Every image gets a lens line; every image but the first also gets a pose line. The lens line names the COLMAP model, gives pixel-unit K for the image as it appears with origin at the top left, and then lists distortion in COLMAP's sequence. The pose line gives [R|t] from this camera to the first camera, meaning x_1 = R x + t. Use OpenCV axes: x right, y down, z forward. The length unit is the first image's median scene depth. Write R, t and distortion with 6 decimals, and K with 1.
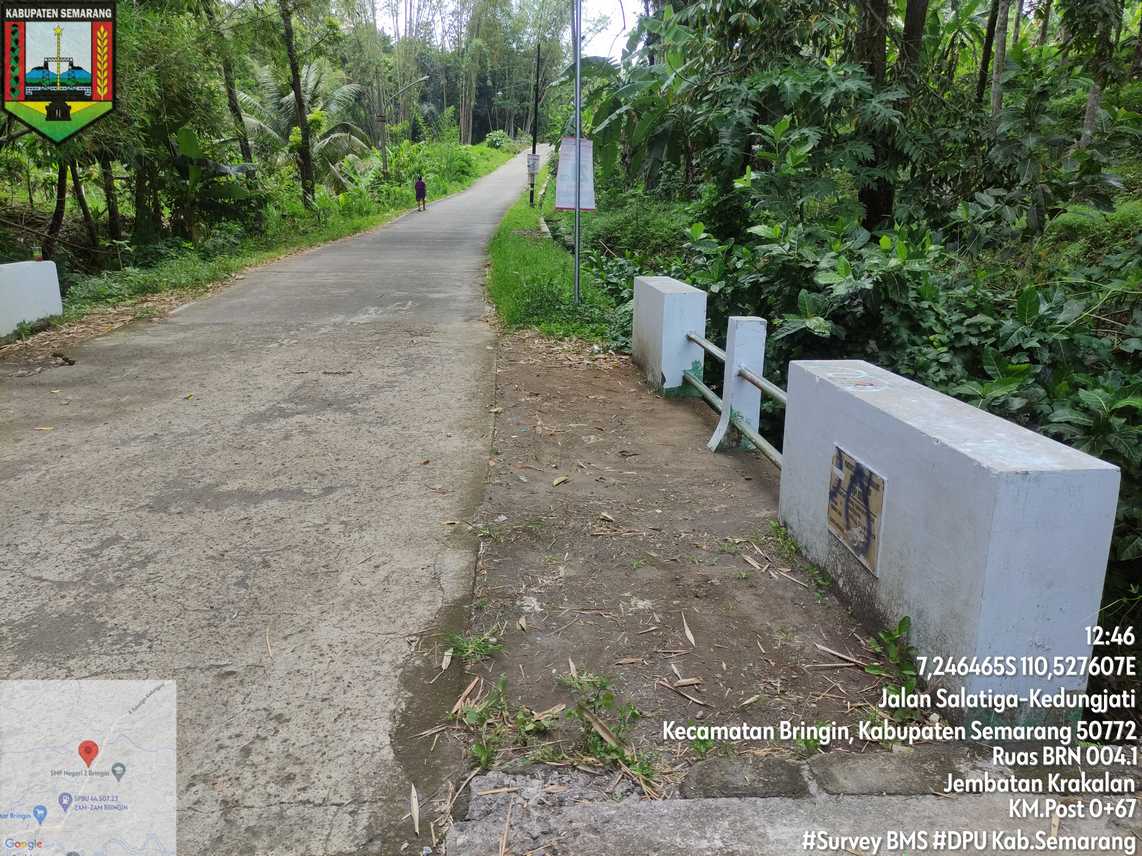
lens RADIAL K [[853.1, 0, 571.3], [0, 853.1, 425.6], [0, 0, 1]] dist [0.050244, -0.046397]
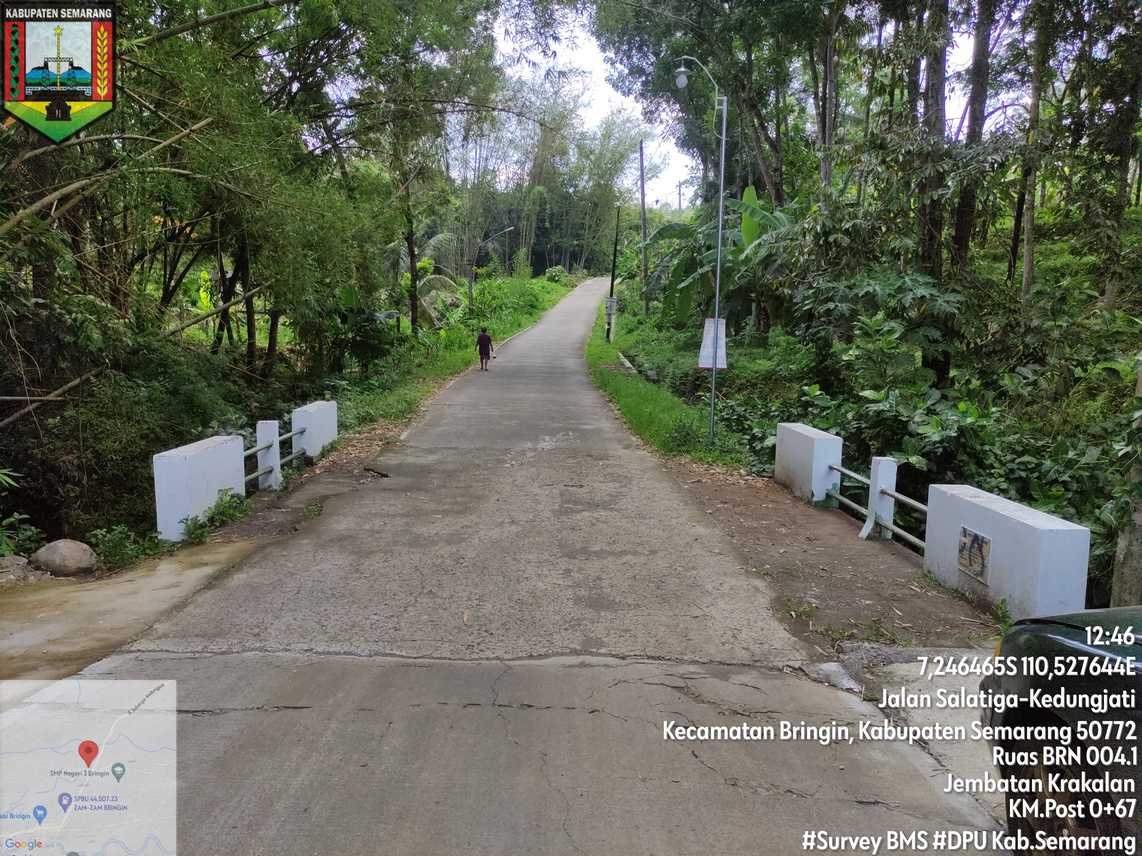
lens RADIAL K [[853.1, 0, 571.6], [0, 853.1, 425.1], [0, 0, 1]] dist [0.050244, -0.046397]
pose [[0.998964, 0.019566, -0.041079, -0.192766], [-0.025078, 0.990076, -0.138278, 0.032536], [0.037966, 0.139165, 0.989541, -0.392286]]
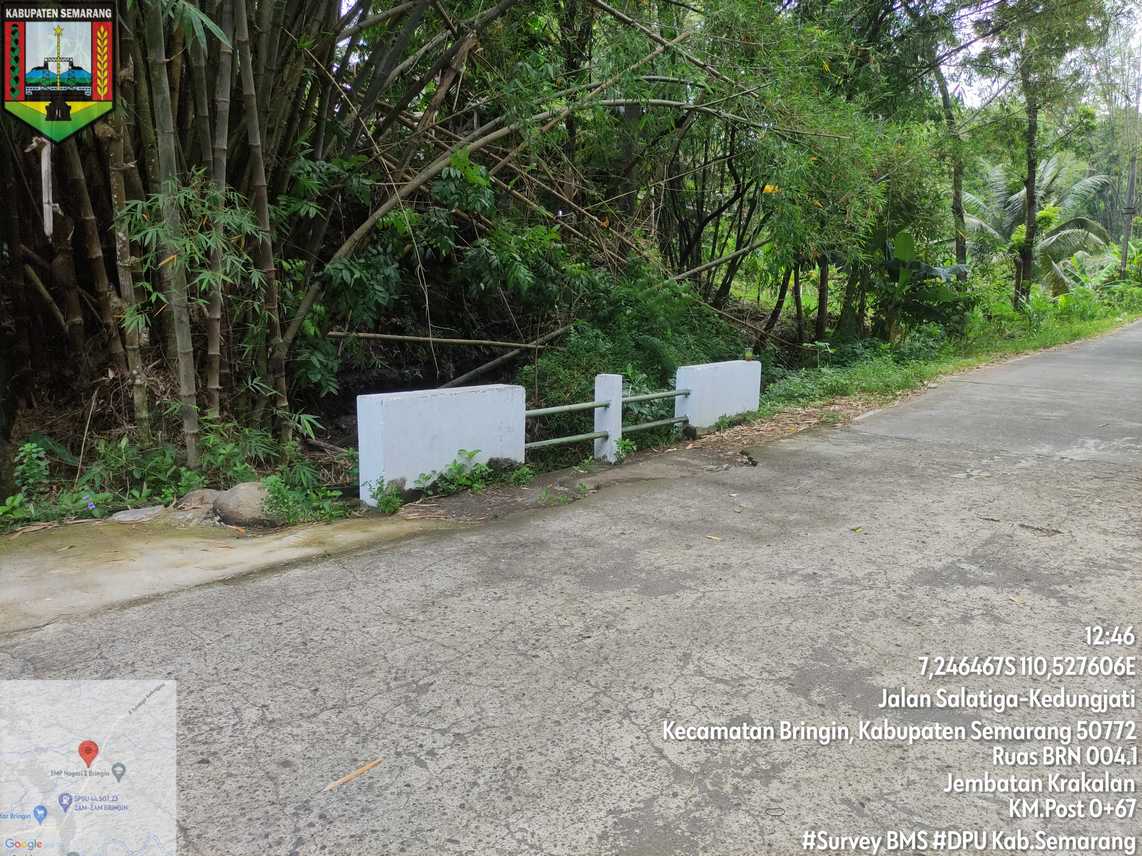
lens RADIAL K [[853.1, 0, 566.7], [0, 853.1, 424.8], [0, 0, 1]] dist [0.050244, -0.046397]
pose [[0.721761, 0.124013, -0.680941, -0.048786], [-0.196666, 0.980012, -0.029976, -0.040021], [0.663613, 0.155553, 0.731724, 0.091934]]
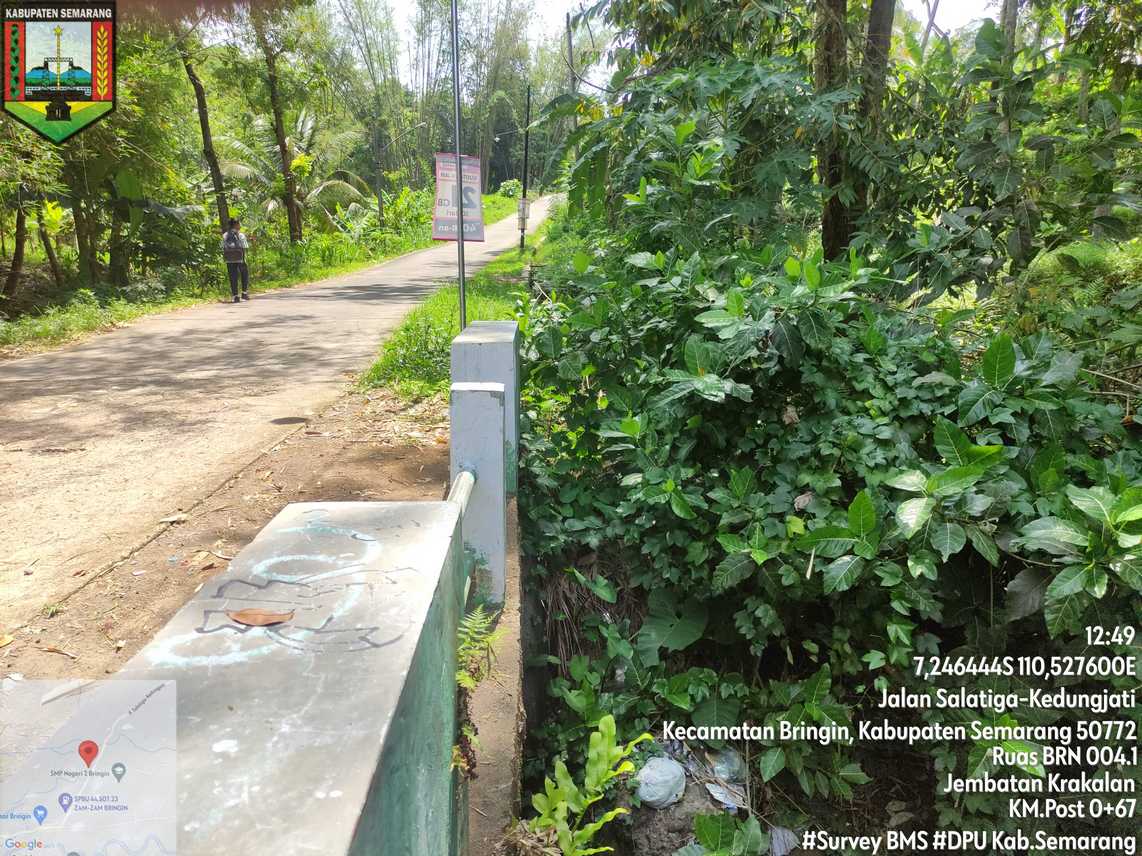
lens RADIAL K [[853.1, 0, 571.0], [0, 853.1, 428.5], [0, 0, 1]] dist [0.050244, -0.046397]
pose [[0.999456, 0.001791, -0.032934, 0.167589], [-0.003521, 0.998612, -0.052547, -0.037050], [0.032794, 0.052635, 0.998075, 0.236476]]
